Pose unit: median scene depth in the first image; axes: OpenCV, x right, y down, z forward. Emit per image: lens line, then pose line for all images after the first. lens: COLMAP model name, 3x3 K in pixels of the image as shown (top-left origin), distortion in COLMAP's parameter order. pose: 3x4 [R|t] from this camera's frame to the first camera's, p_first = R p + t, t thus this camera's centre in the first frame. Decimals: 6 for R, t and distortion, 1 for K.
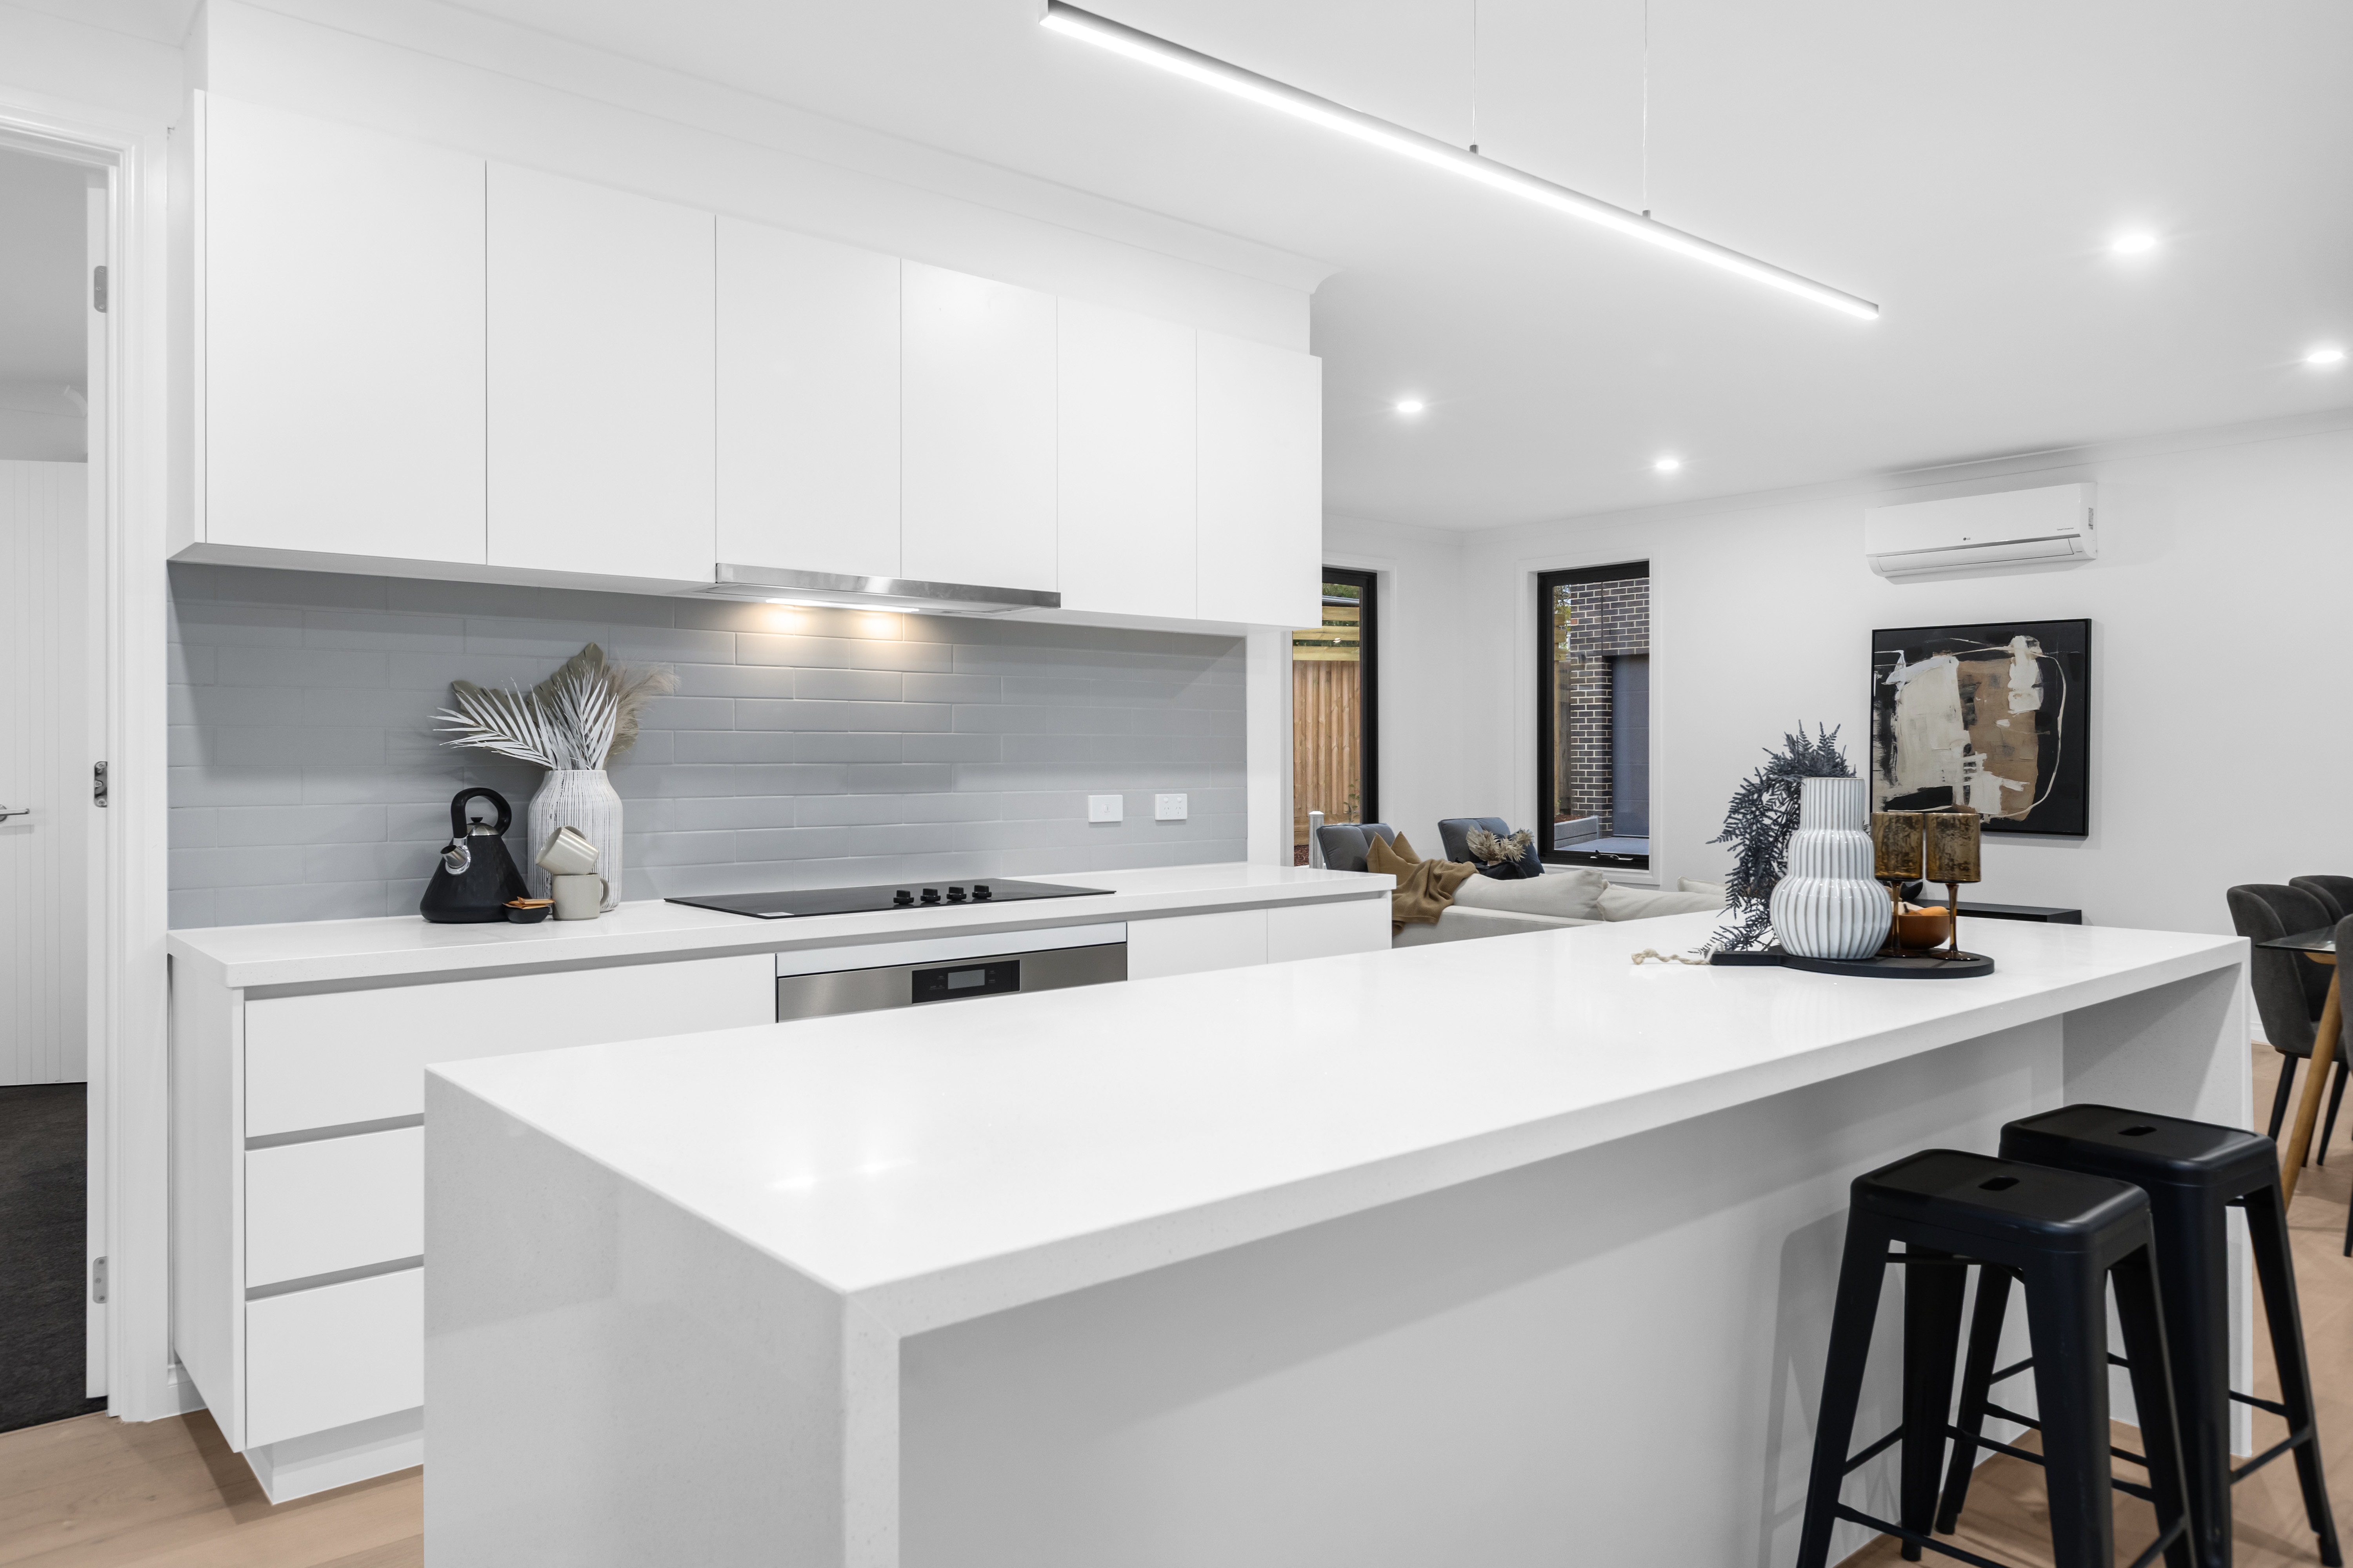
lens RADIAL K [[1541.5, 0, 1176.5], [0, 1541.5, 784.0], [0, 0, 1]] dist [0.004171, 0.001377]
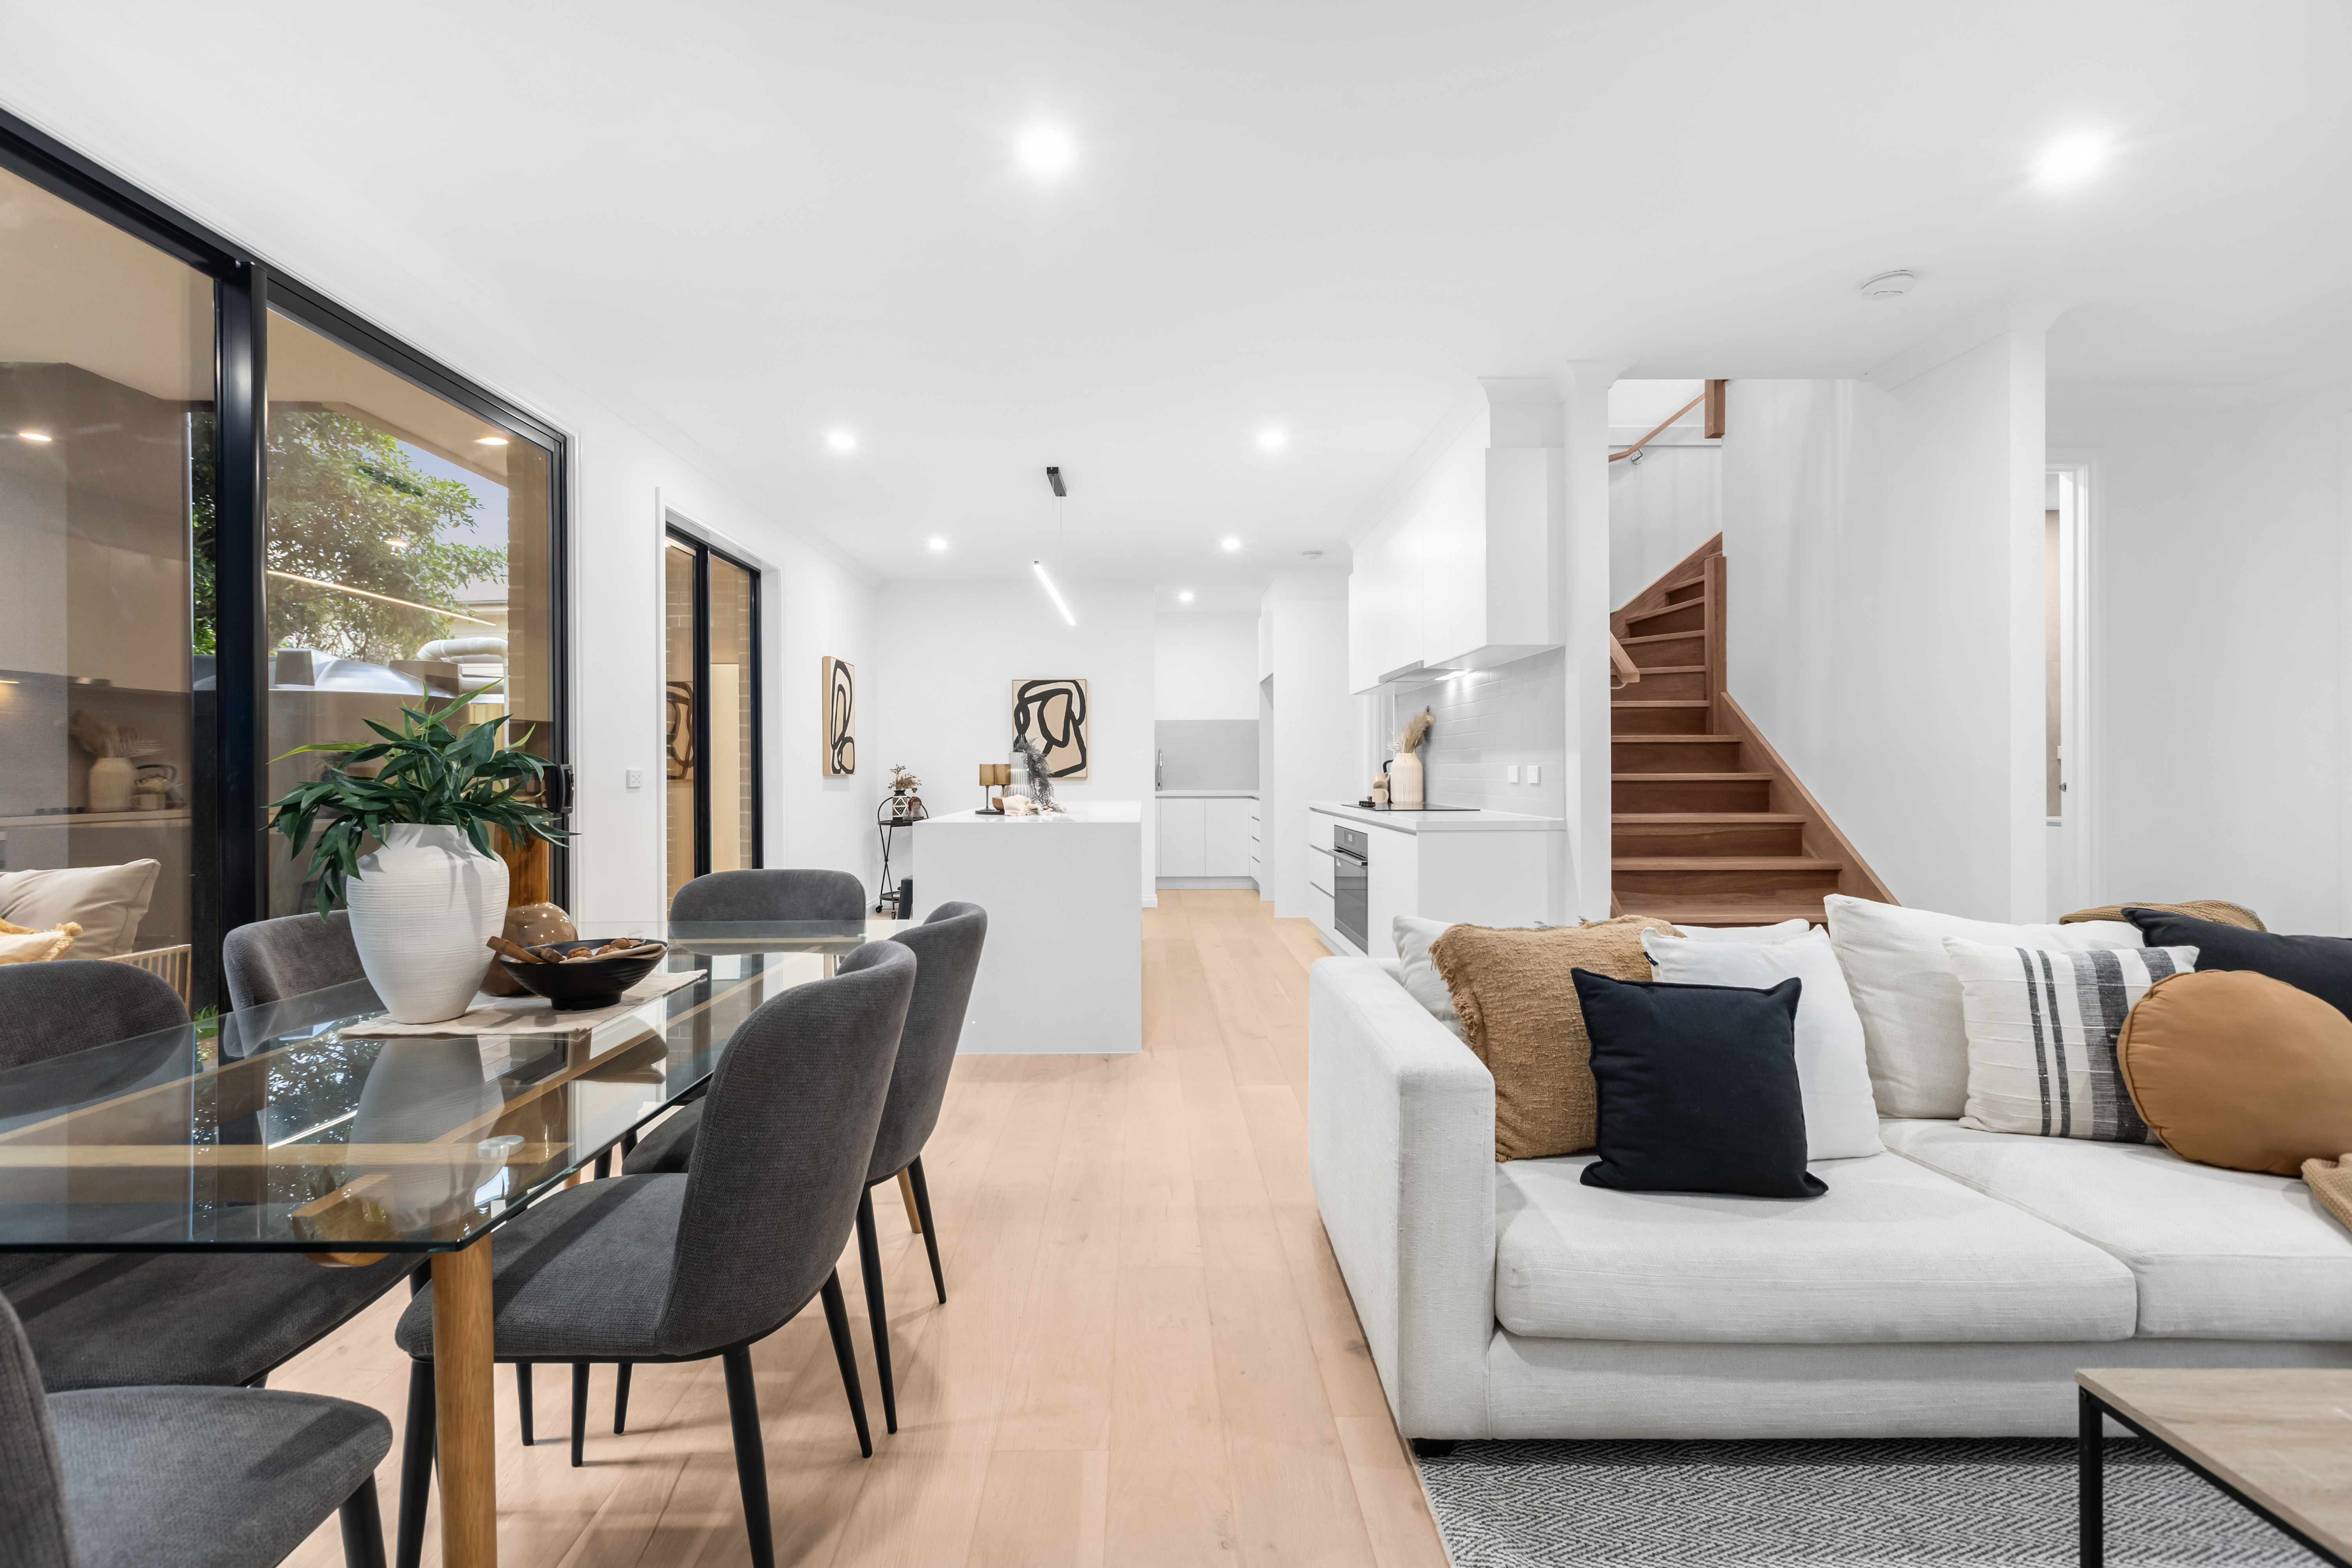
lens RADIAL K [[1054.5, 0, 1167.9], [0, 1054.5, 768.7], [0, 0, 1]] dist [0.000343, -0.000028]
pose [[-0.630118, 0.003437, -0.776492, 0.614750], [-0.009689, 0.999878, 0.012289, -0.000072], [0.776439, 0.015267, -0.630007, 0.844160]]
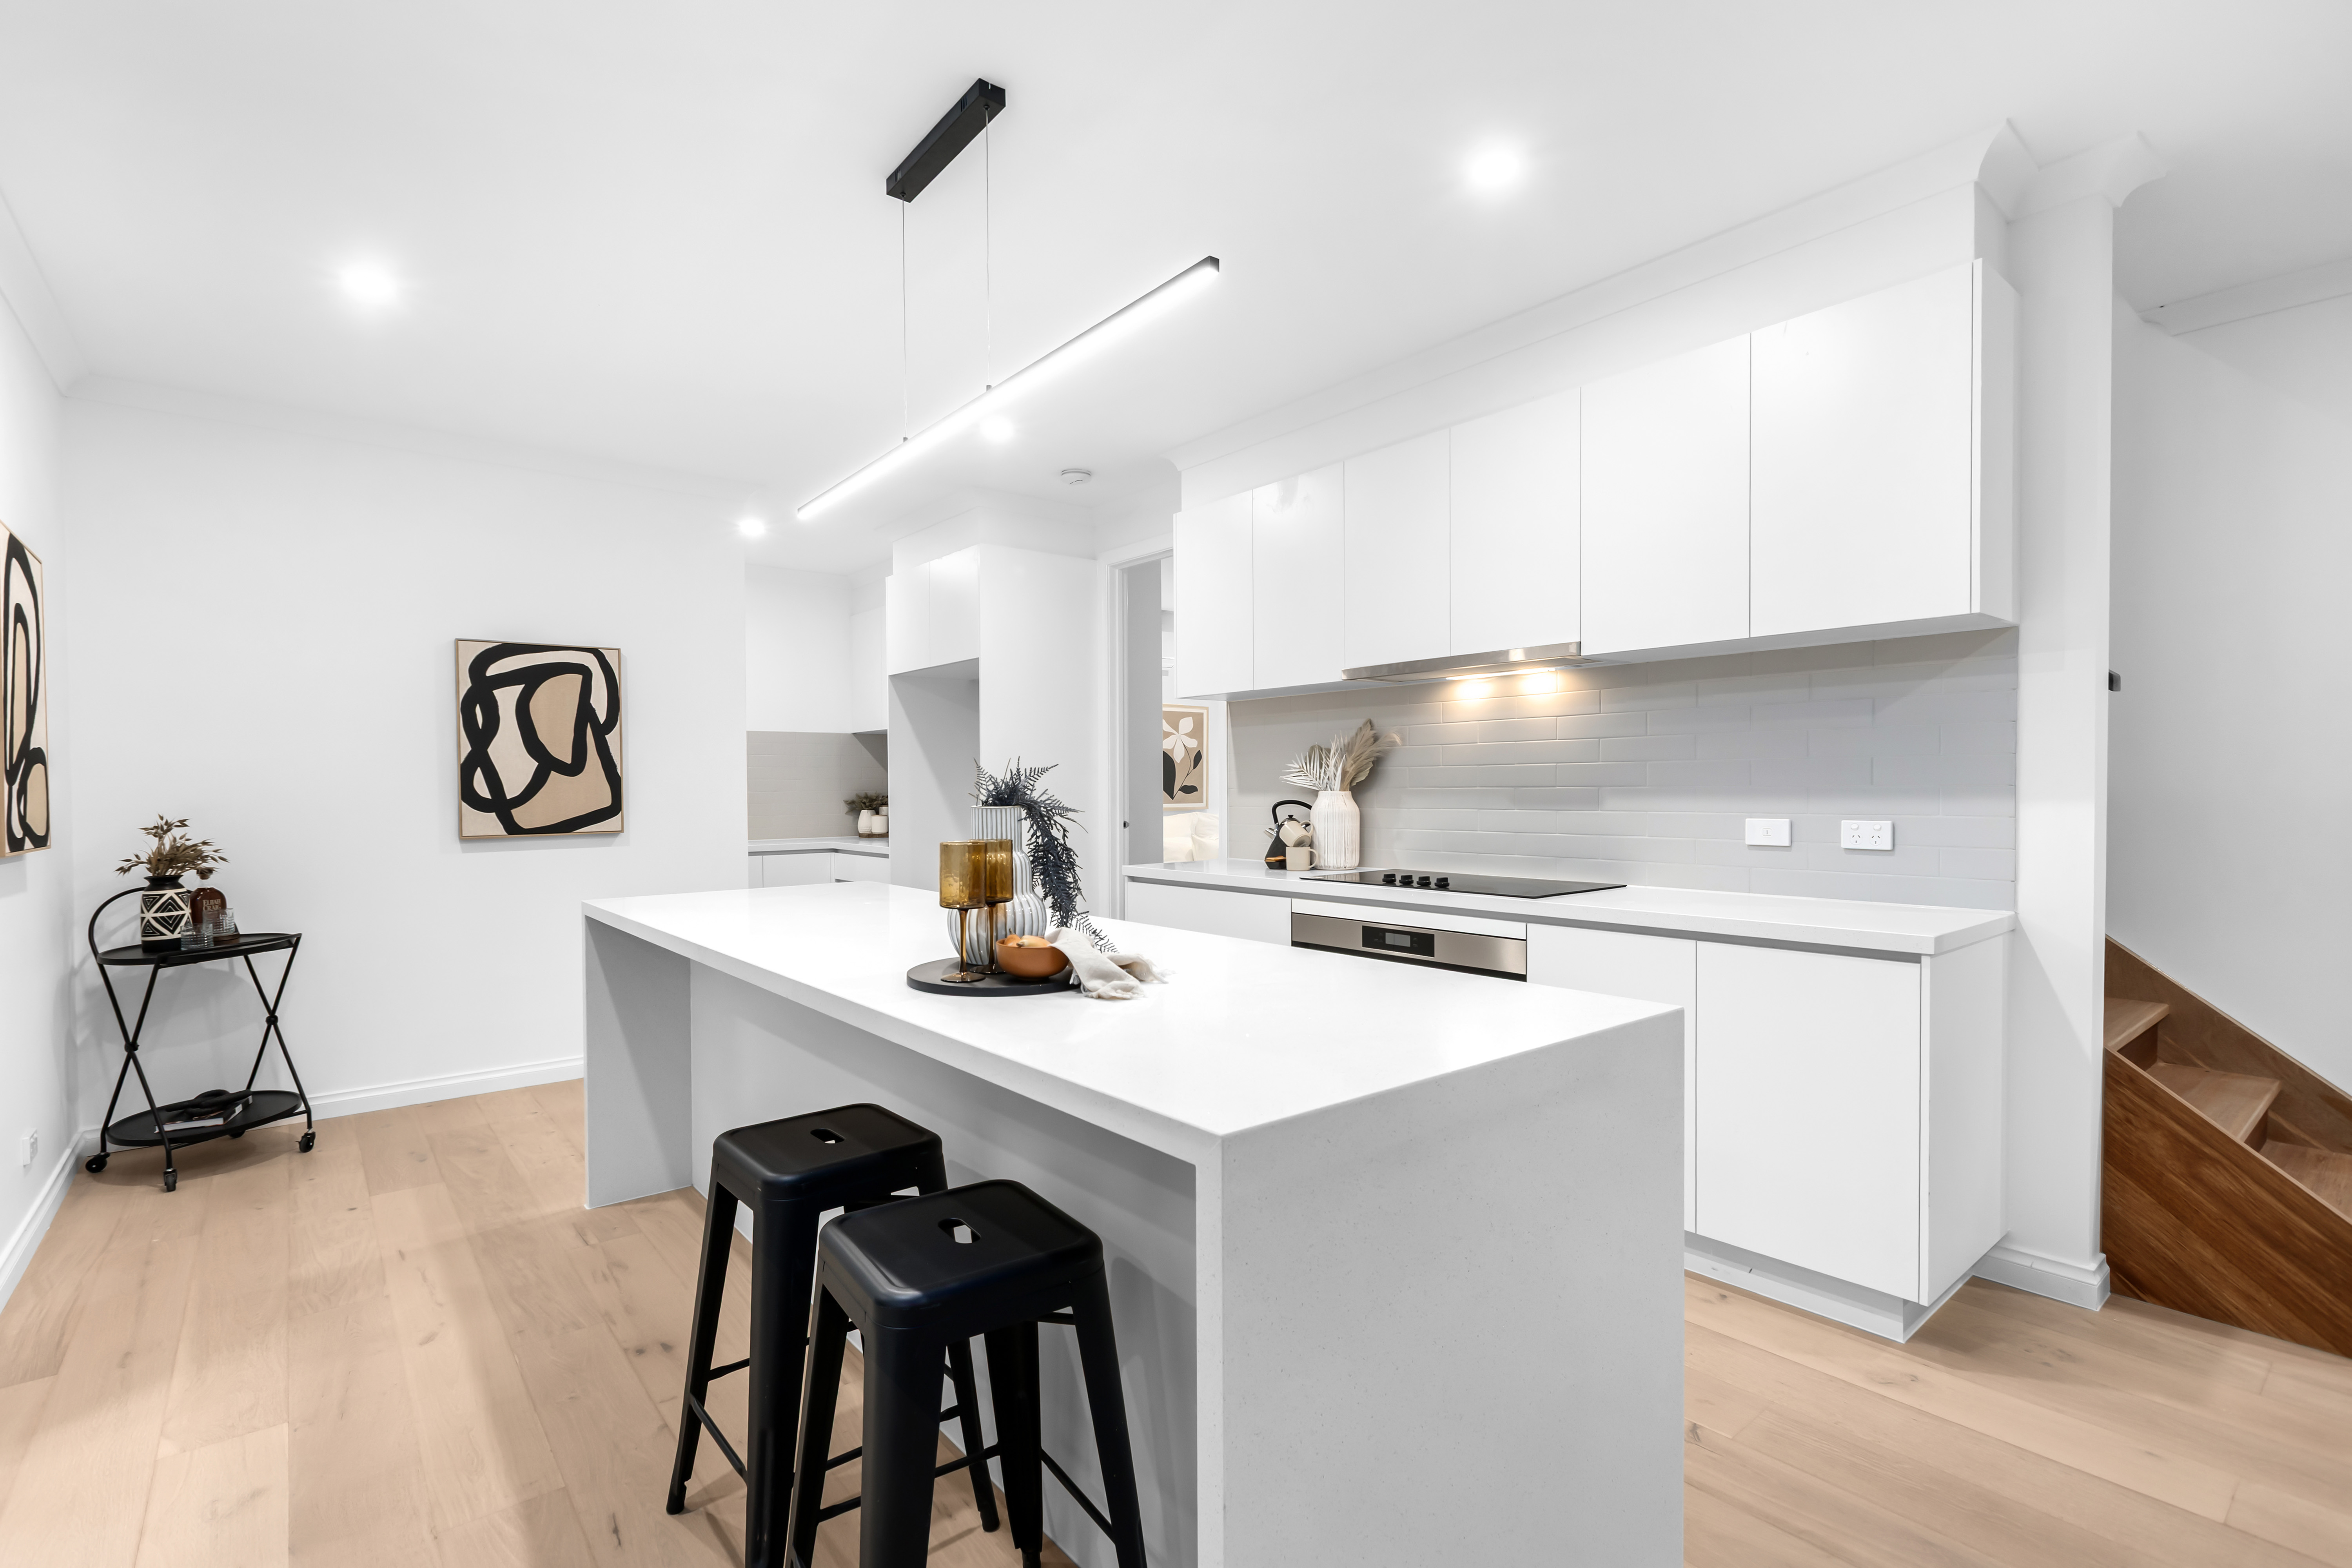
lens RADIAL K [[1081.1, 0, 1167.8], [0, 1081.1, 805.5], [0, 0, 1]] dist [0.003395, 0.000472]
pose [[-0.024775, 0.019115, -0.999510, 0.397605], [-0.010444, 0.999758, 0.019379, -0.006715], [0.999638, 0.010919, -0.024570, 0.373444]]
